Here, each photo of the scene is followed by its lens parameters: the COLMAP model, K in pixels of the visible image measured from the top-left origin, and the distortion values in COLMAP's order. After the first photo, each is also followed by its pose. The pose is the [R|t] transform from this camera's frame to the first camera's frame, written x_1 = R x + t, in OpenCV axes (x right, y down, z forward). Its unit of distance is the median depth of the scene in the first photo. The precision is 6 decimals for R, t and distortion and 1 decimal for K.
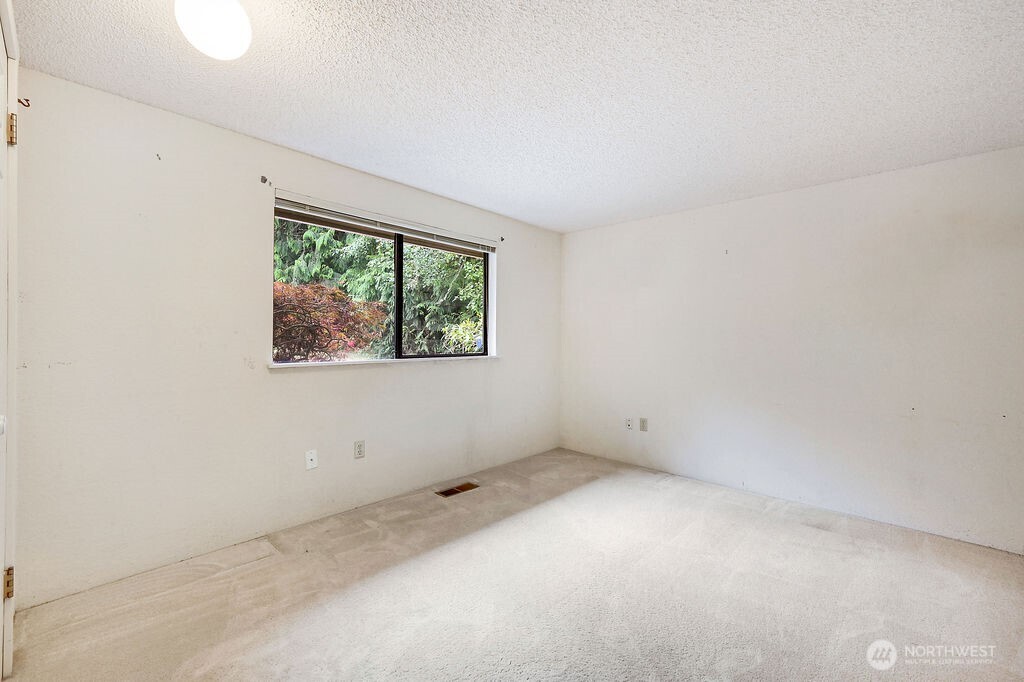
lens RADIAL K [[417.9, 0, 513.6], [0, 417.9, 343.1], [0, 0, 1]] dist [-0.000975, -0.000084]
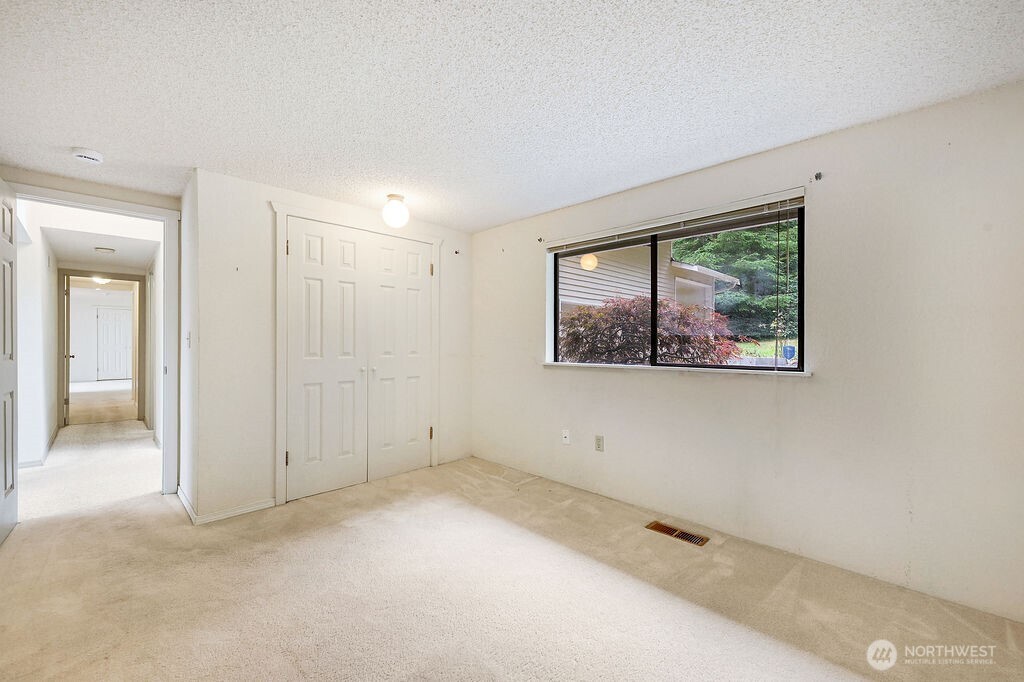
lens RADIAL K [[417.9, 0, 514.1], [0, 417.9, 344.7], [0, 0, 1]] dist [-0.000975, -0.000084]
pose [[-0.021902, -0.004547, -0.999750, 0.706680], [-0.014349, 0.999888, -0.004234, -0.002999], [0.999657, 0.014252, -0.021965, 0.731011]]
